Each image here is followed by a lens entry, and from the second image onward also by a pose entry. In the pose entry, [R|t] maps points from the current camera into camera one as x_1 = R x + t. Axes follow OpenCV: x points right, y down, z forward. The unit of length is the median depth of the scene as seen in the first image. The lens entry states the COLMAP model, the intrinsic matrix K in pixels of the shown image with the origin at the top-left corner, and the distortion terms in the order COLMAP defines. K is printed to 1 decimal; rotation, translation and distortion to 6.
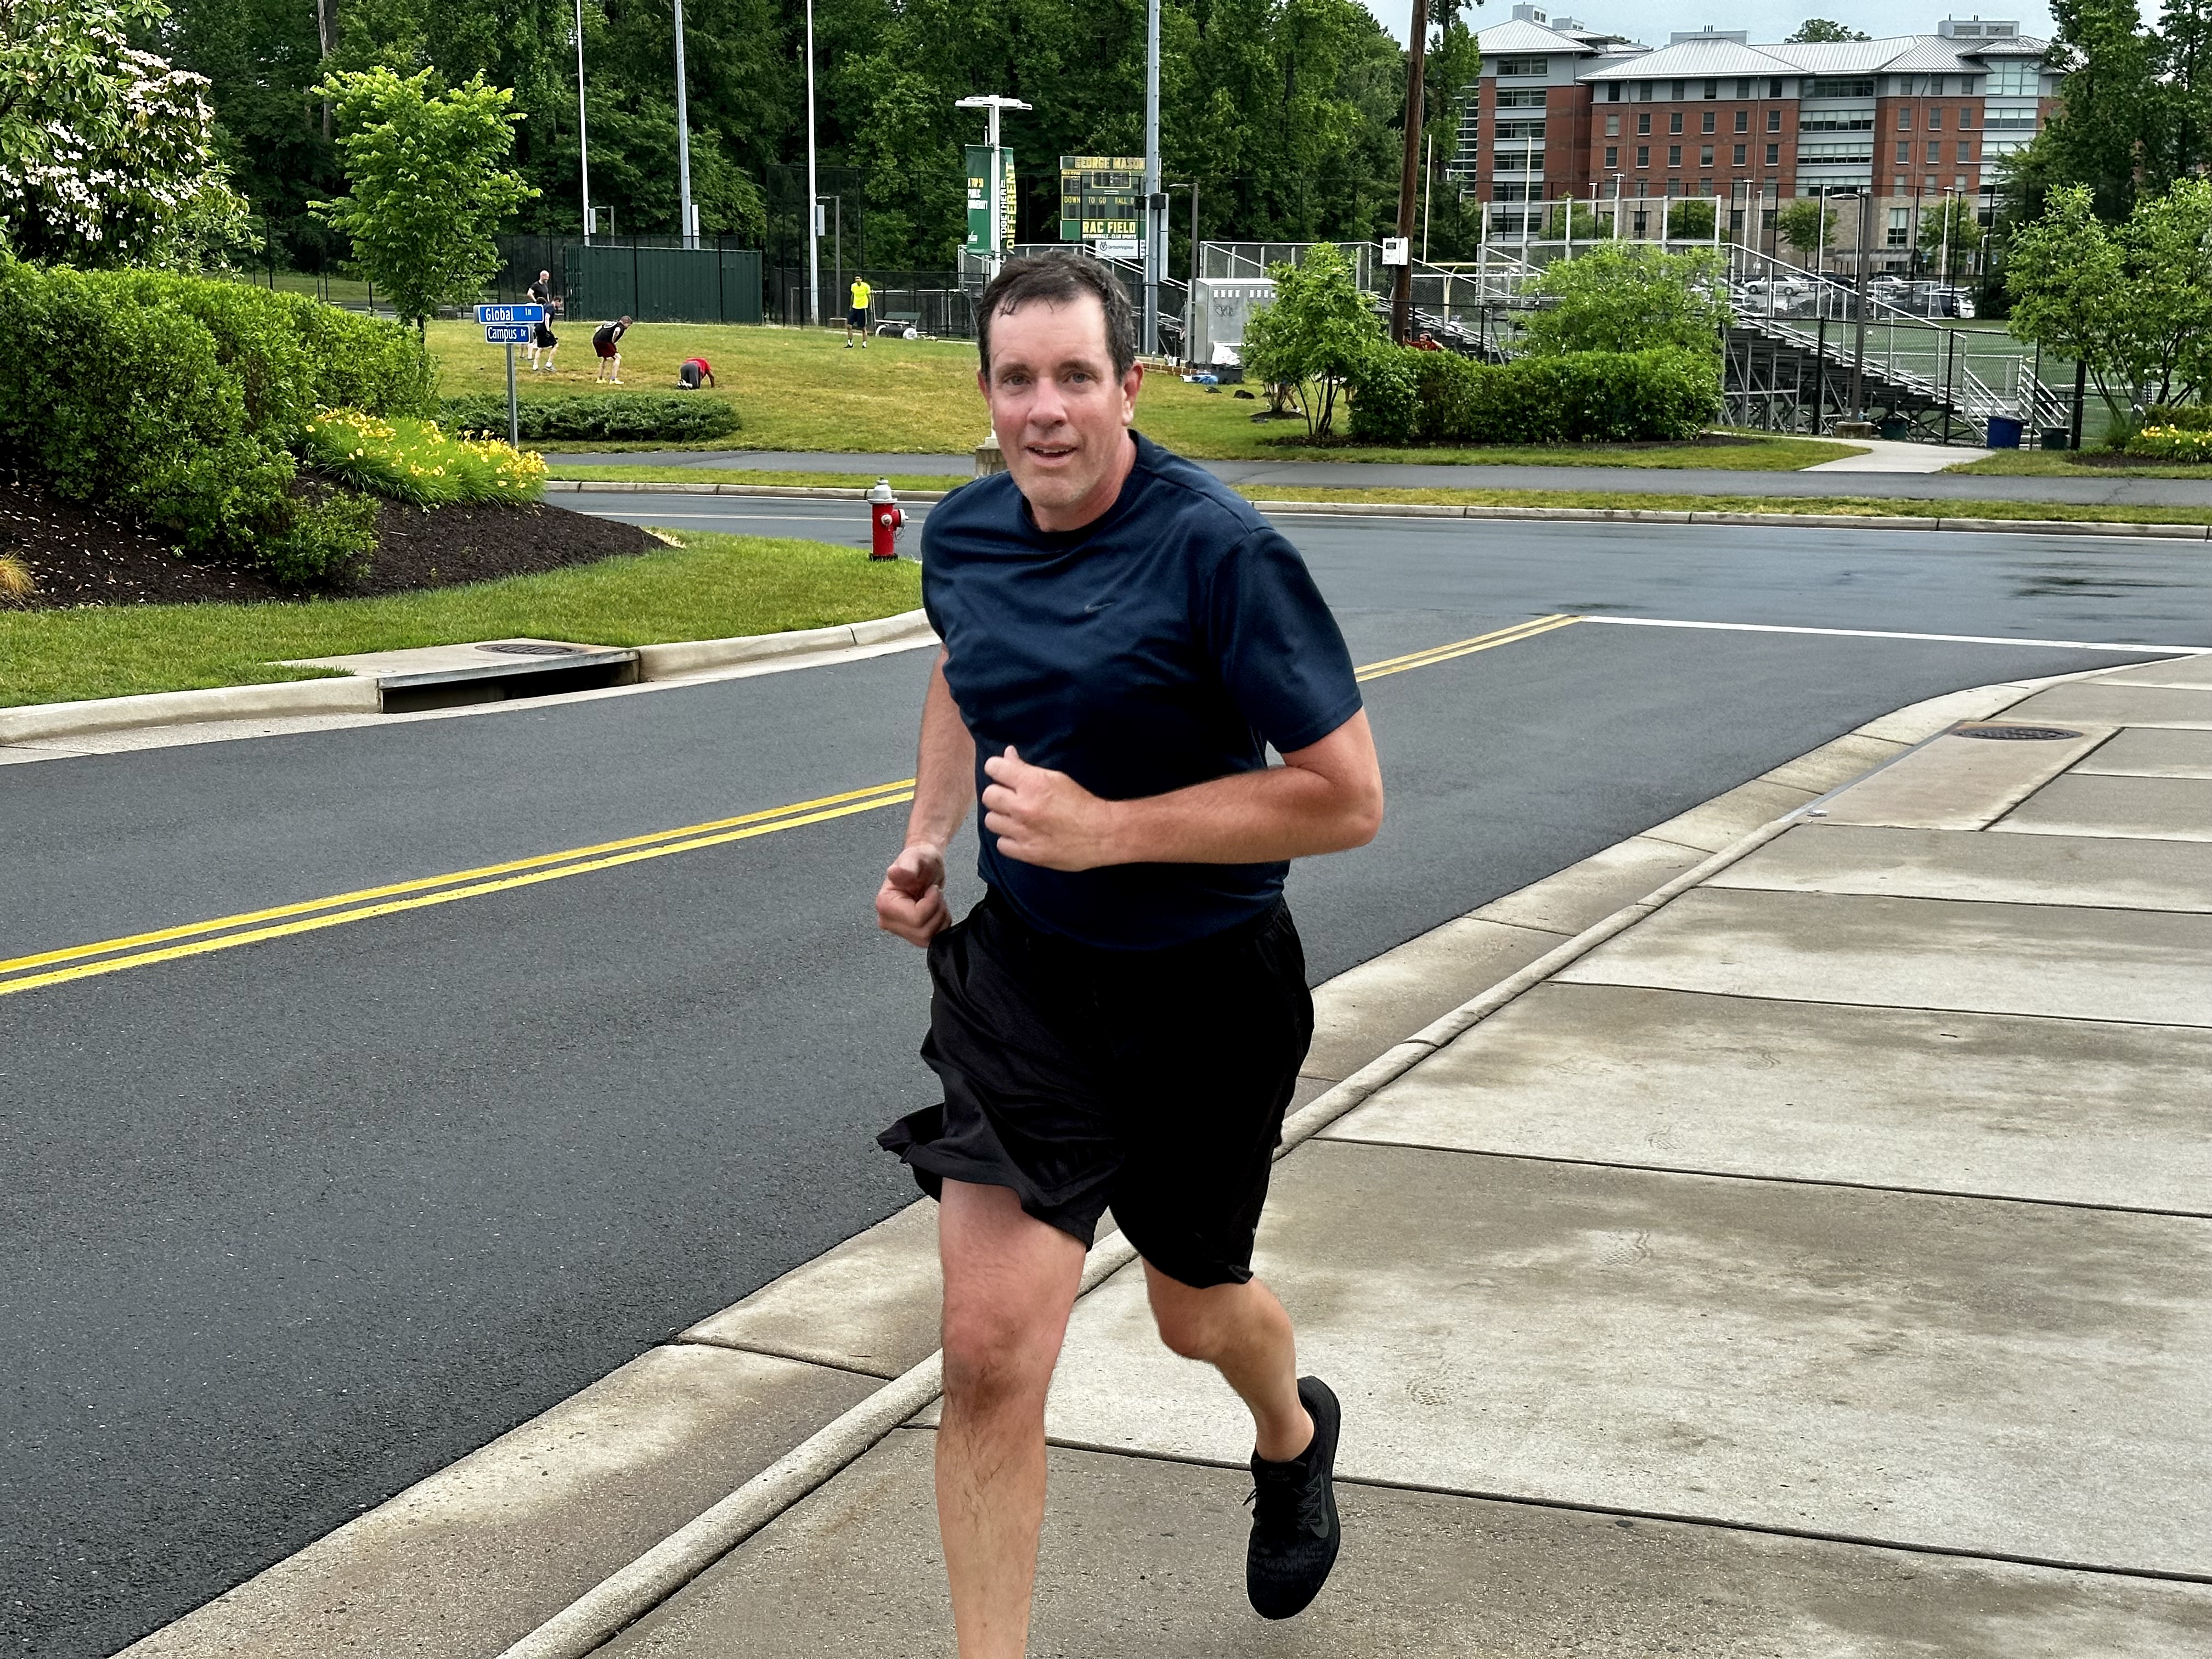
lens RADIAL K [[3085.4, 0, 1071.9], [0, 3085.4, 852.1], [0, 0, 1]] dist [0.186882, -0.320909]
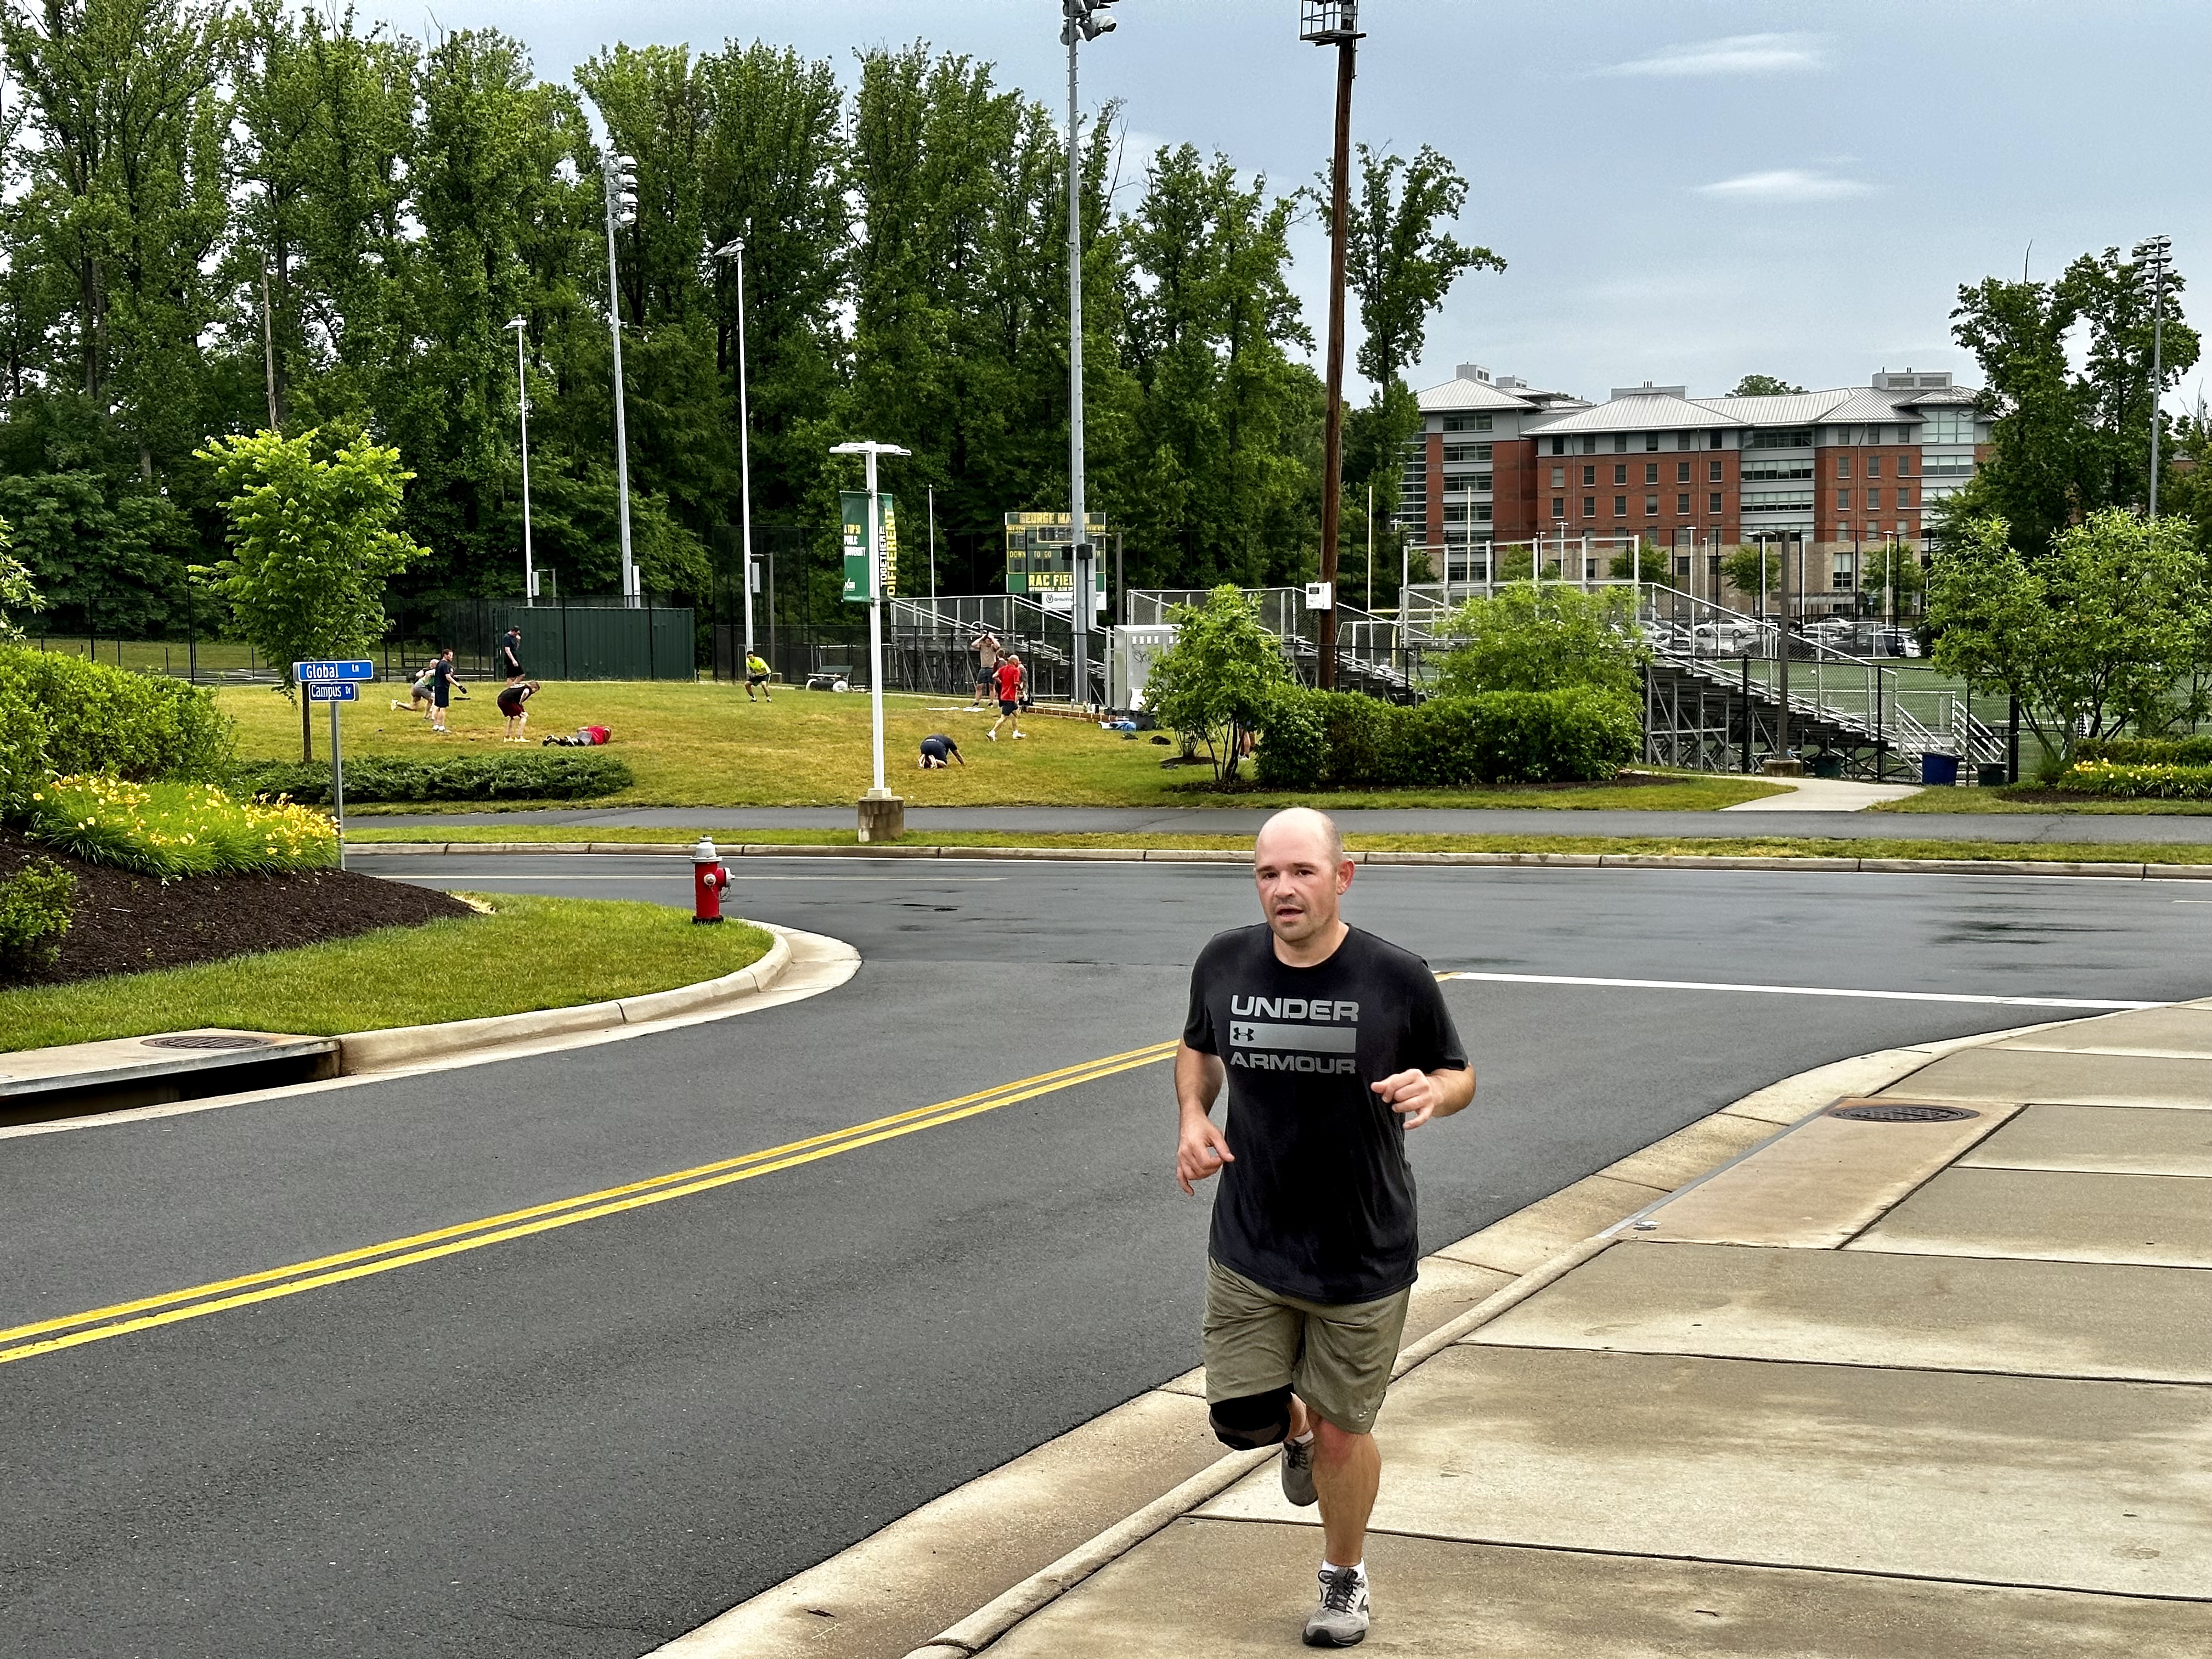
lens RADIAL K [[3085.4, 0, 1071.9], [0, 3085.4, 852.1], [0, 0, 1]] dist [0.186882, -0.320909]
pose [[0.999791, -0.018686, 0.008326, 0.024038], [0.019498, 0.993569, -0.111533, -0.006384], [-0.006188, 0.111672, 0.993726, 0.049876]]
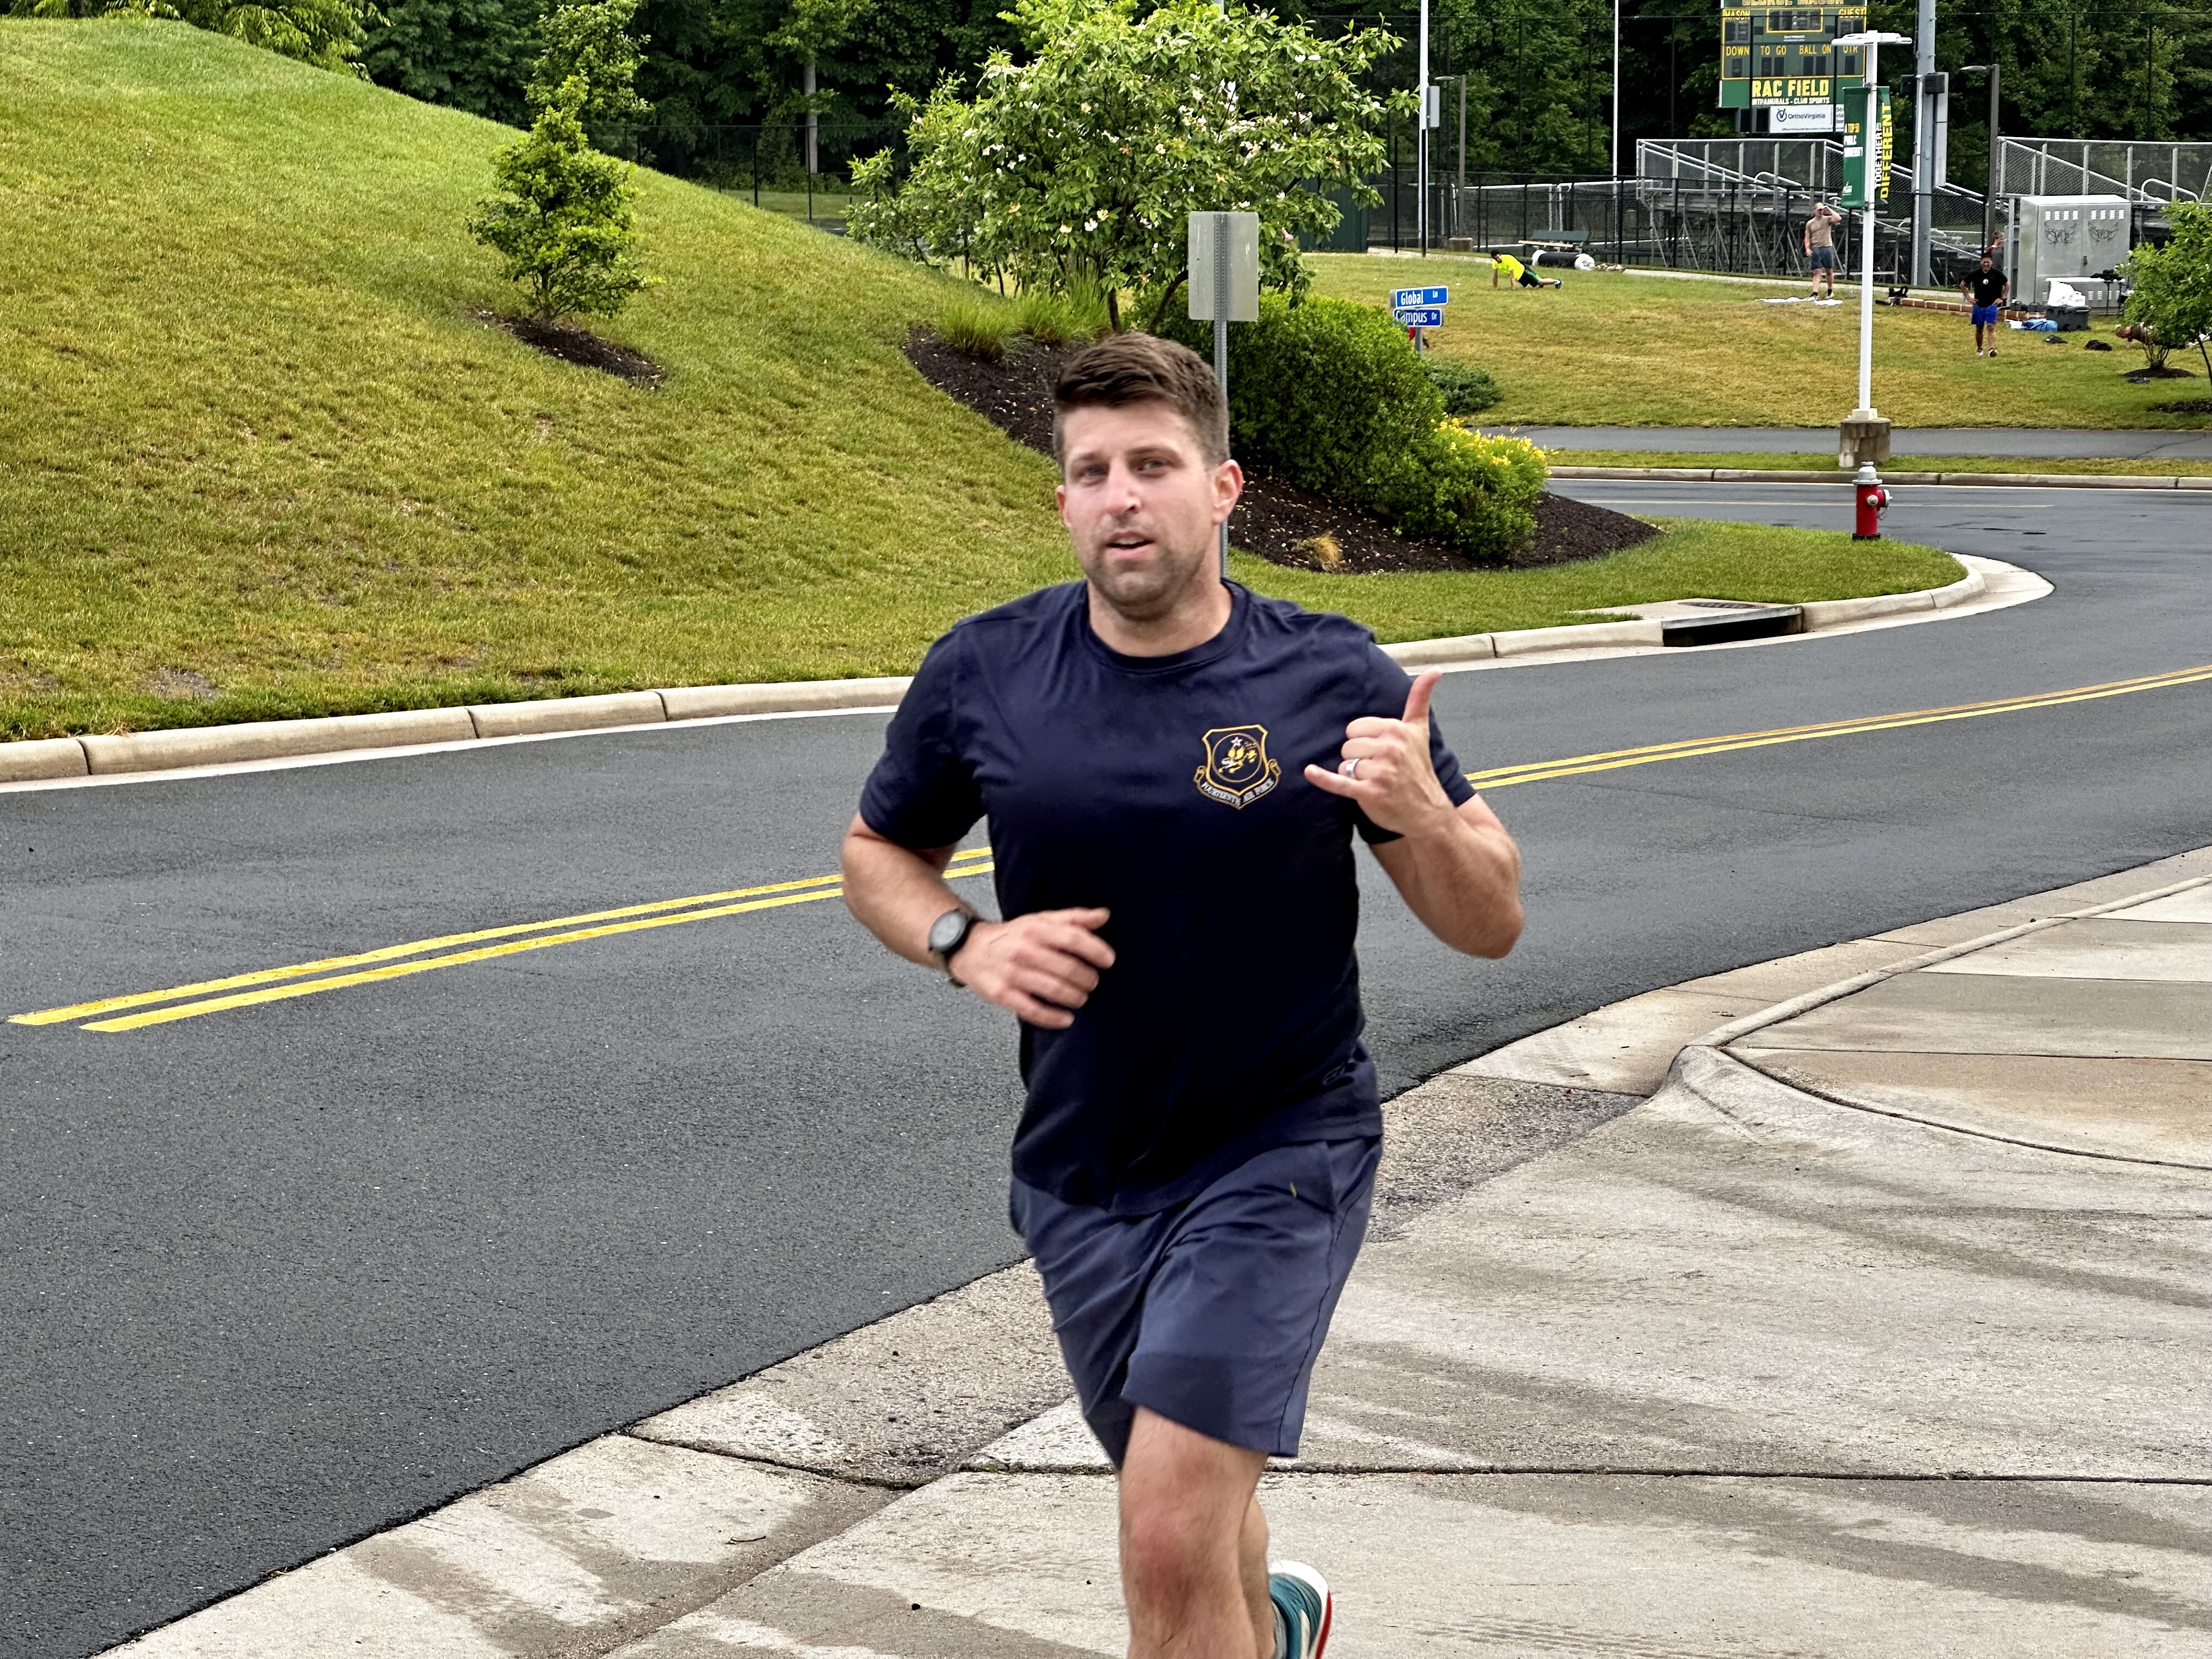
lens RADIAL K [[4952.1, 0, 989.1], [0, 4952.1, 869.8], [0, 0, 1]] dist [0.001475, 2.377863]
pose [[0.992284, 0.004011, -0.123922, -0.086897], [-0.008343, 0.999371, -0.034457, 0.043974], [0.123706, 0.035225, 0.991693, -0.394596]]
